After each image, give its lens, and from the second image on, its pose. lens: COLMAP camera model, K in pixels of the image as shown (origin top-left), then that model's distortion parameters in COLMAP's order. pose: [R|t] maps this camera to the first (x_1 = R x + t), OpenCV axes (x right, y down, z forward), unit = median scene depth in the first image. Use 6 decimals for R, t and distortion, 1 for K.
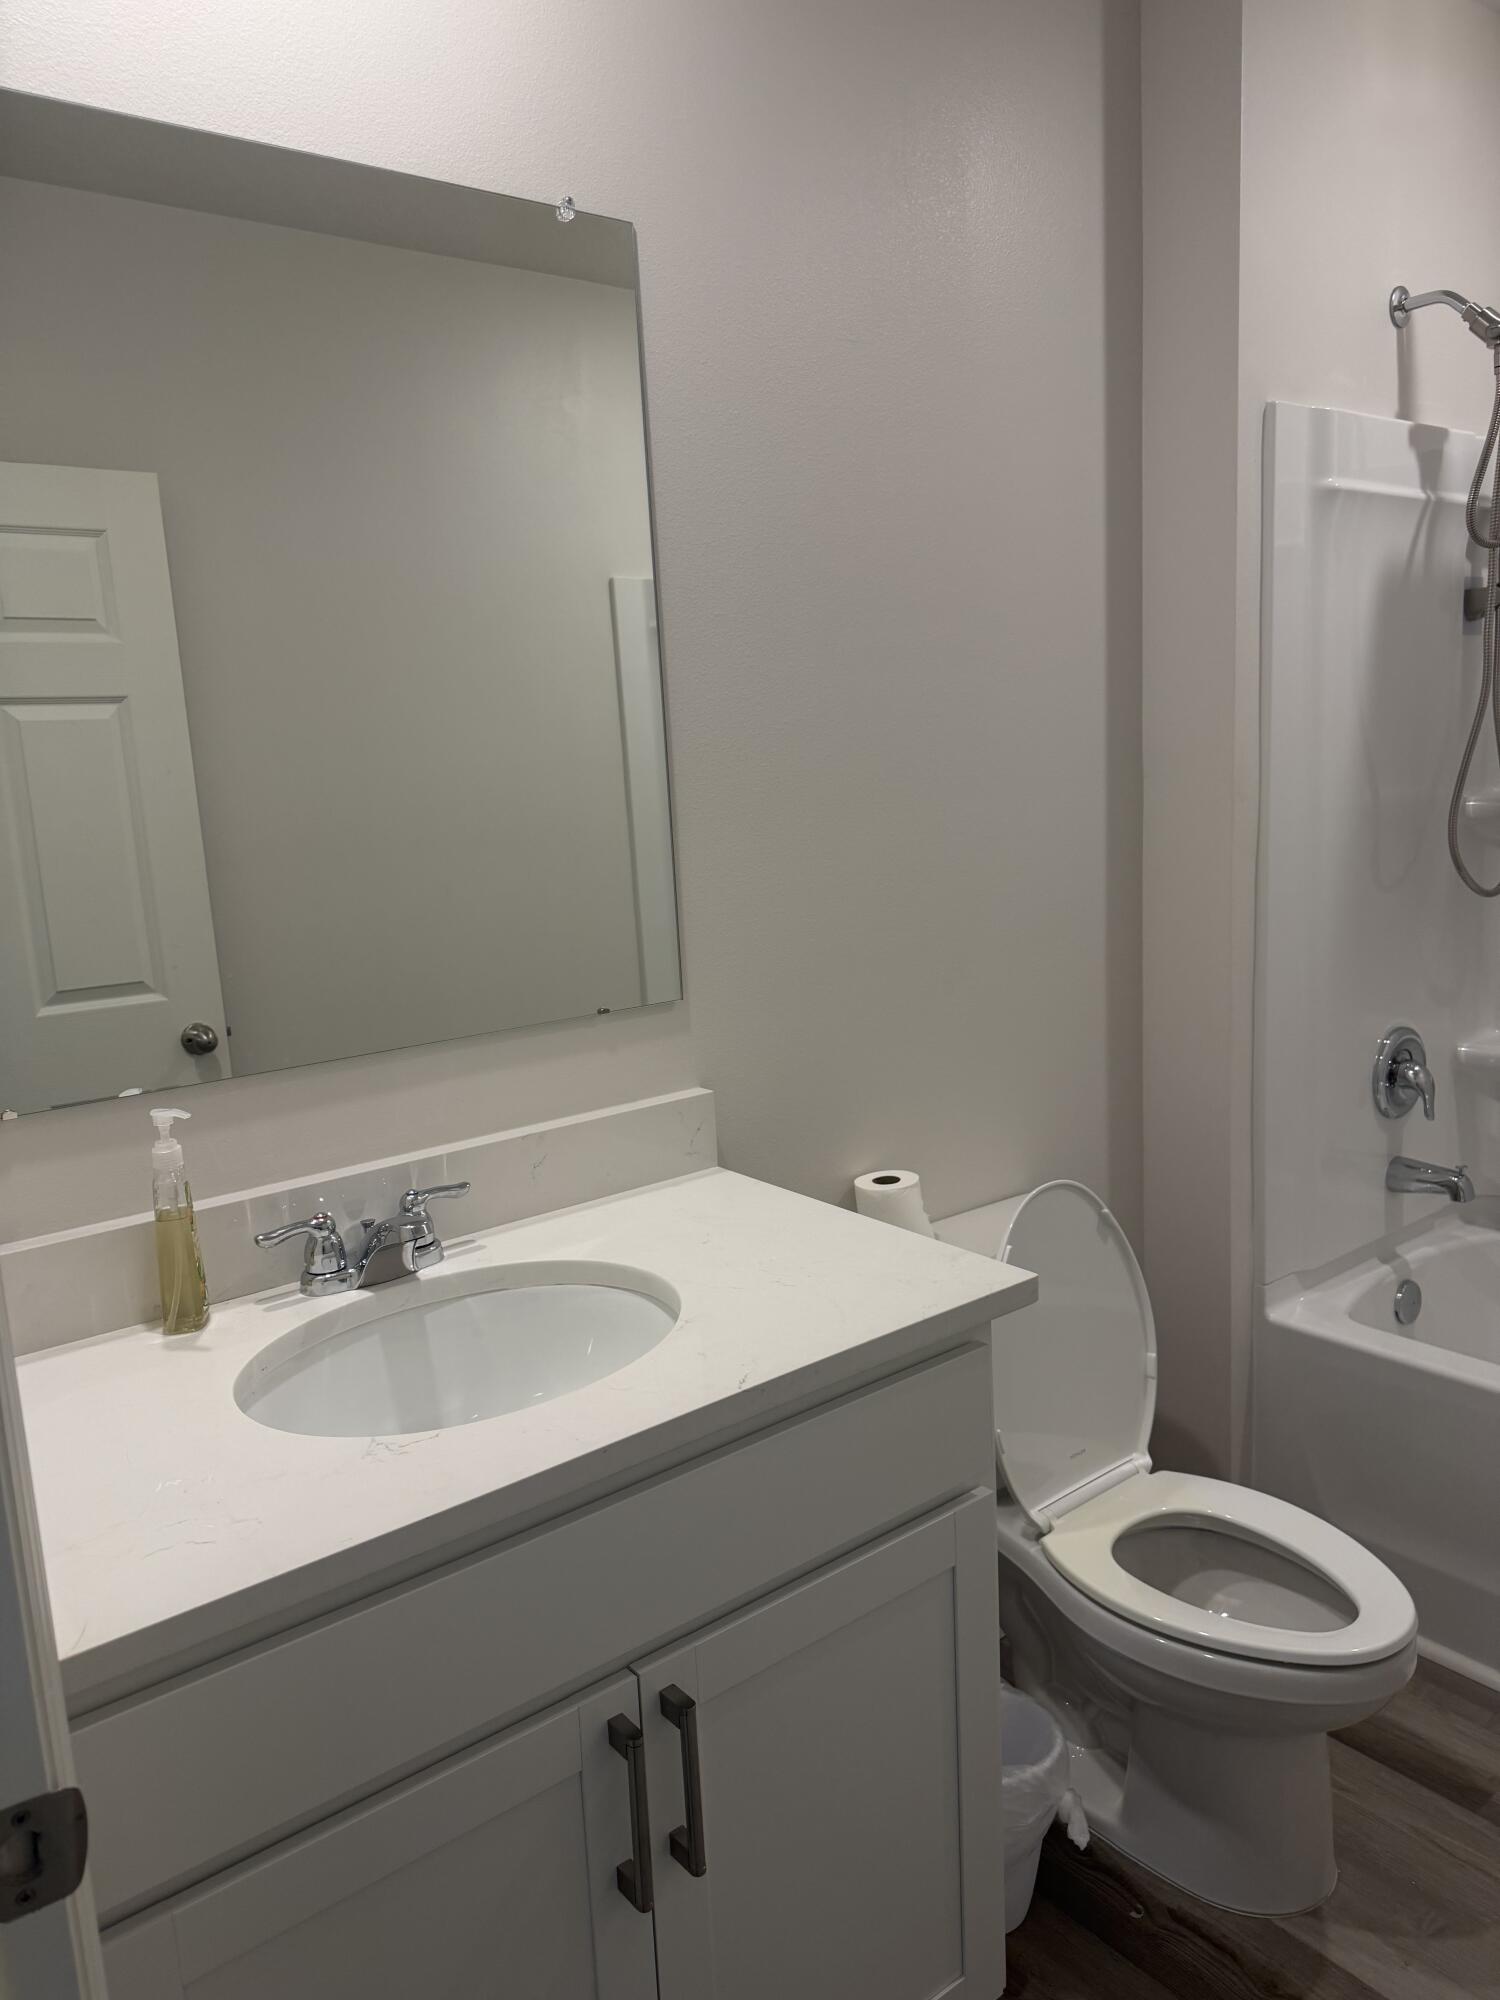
lens RADIAL K [[1446.9, 0, 752.7], [0, 1446.9, 1007.9], [0, 0, 1]] dist [0.008909, -0.000937]
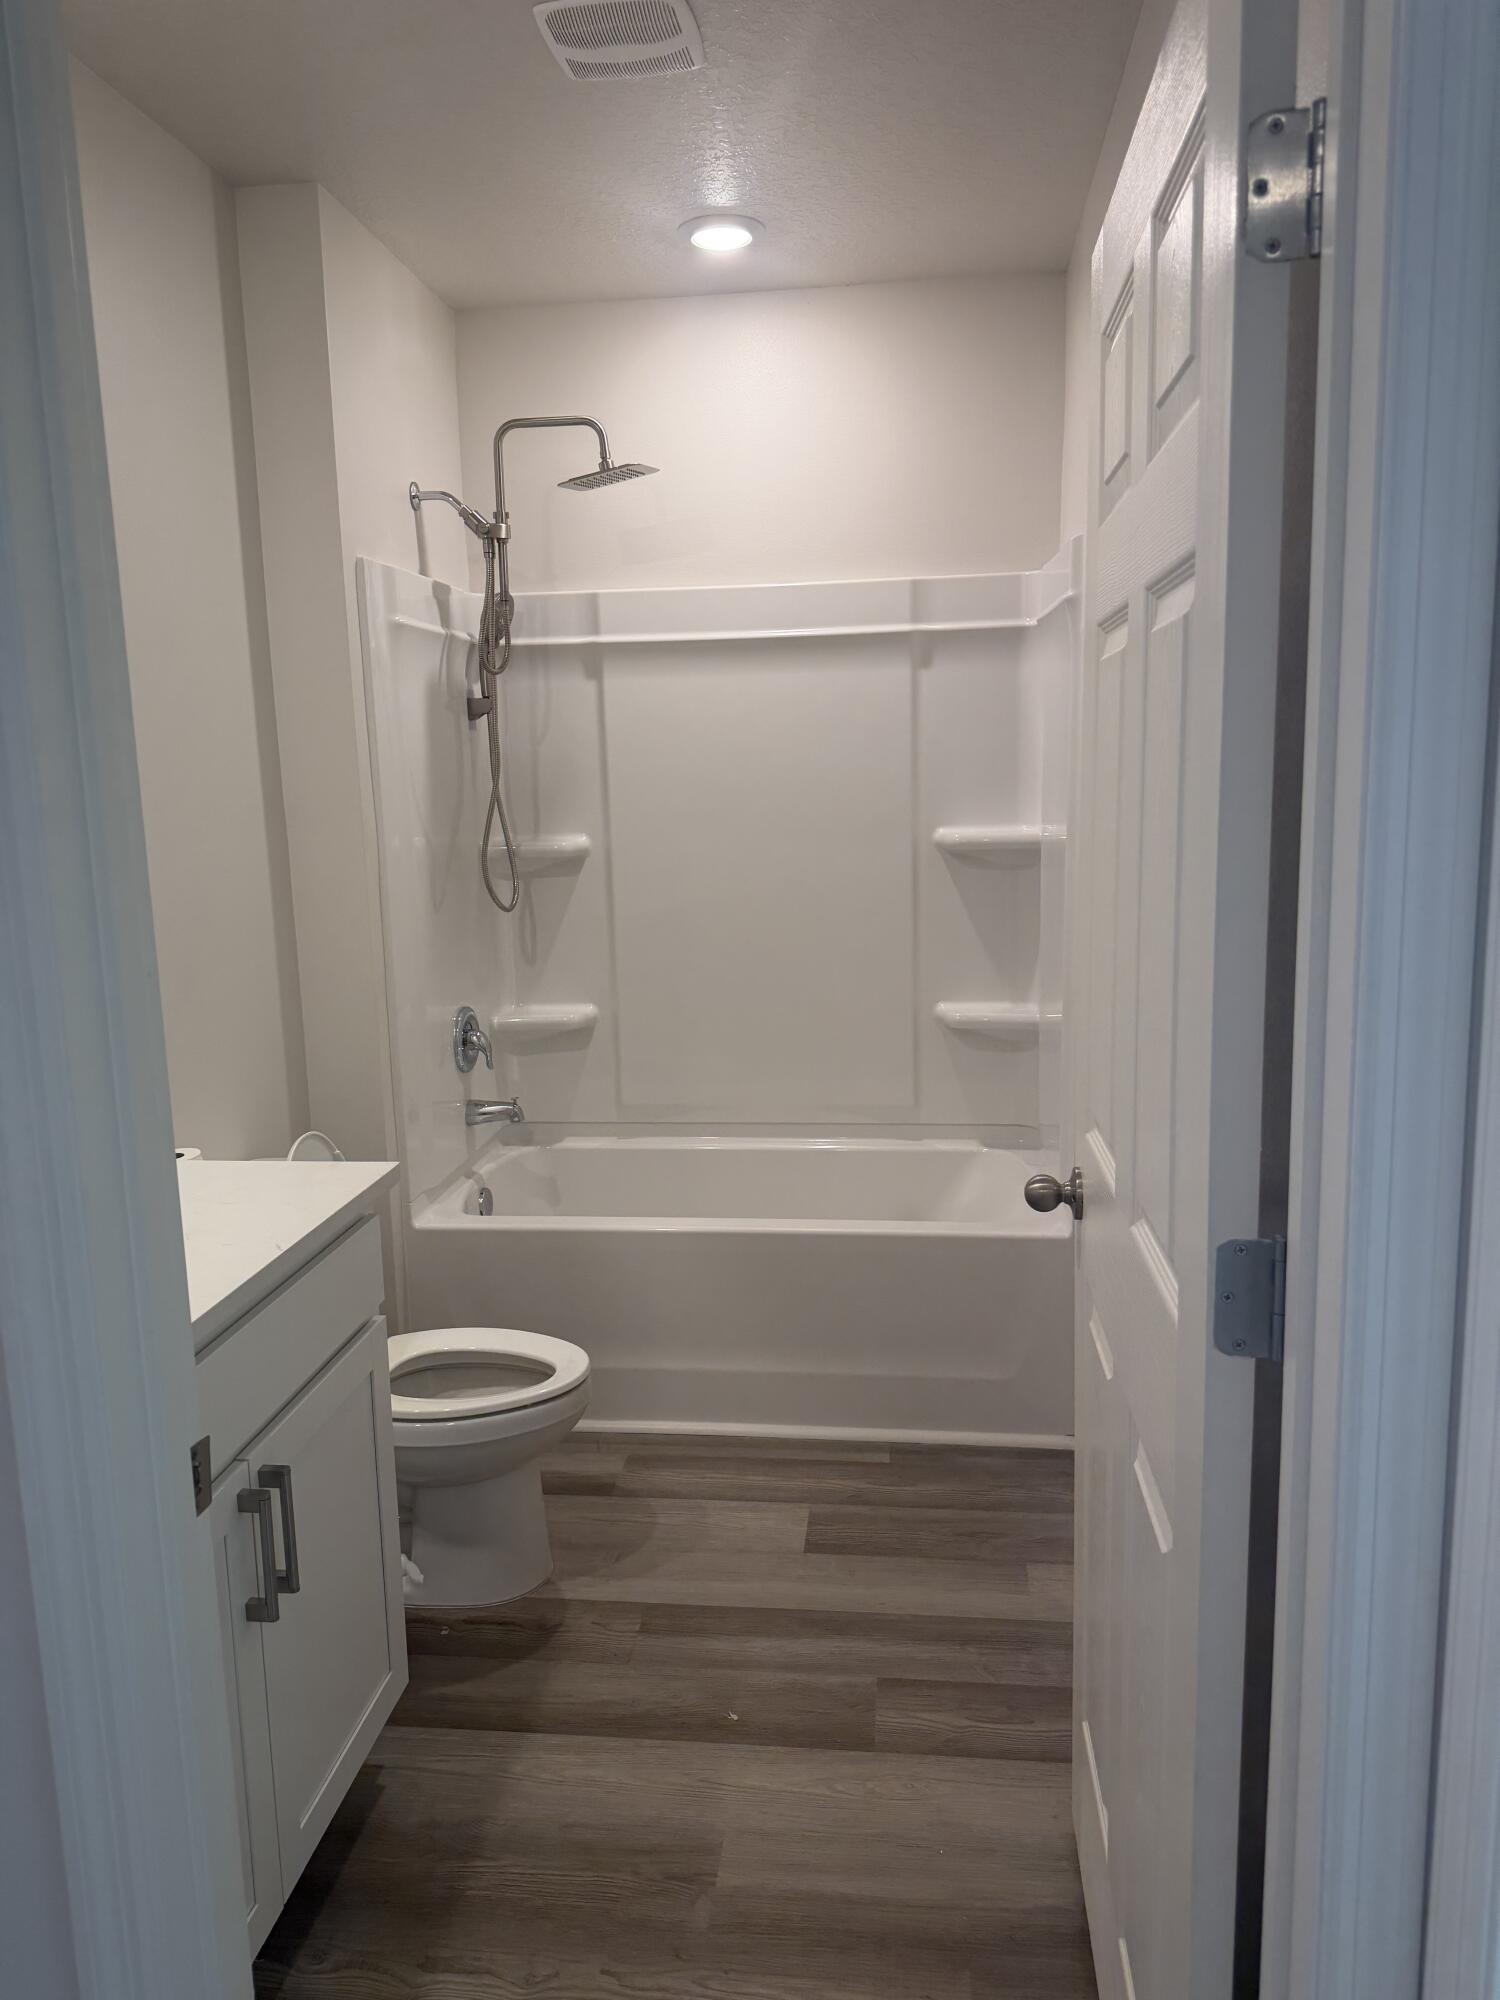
lens RADIAL K [[1414.7, 0, 751.2], [0, 1414.7, 998.6], [0, 0, 1]] dist [0.072683, 0.000191]
pose [[0.709909, -0.084567, 0.699198, -0.327887], [0.113432, 0.993533, 0.004996, 0.031352], [-0.695099, 0.075765, 0.714911, -0.180876]]
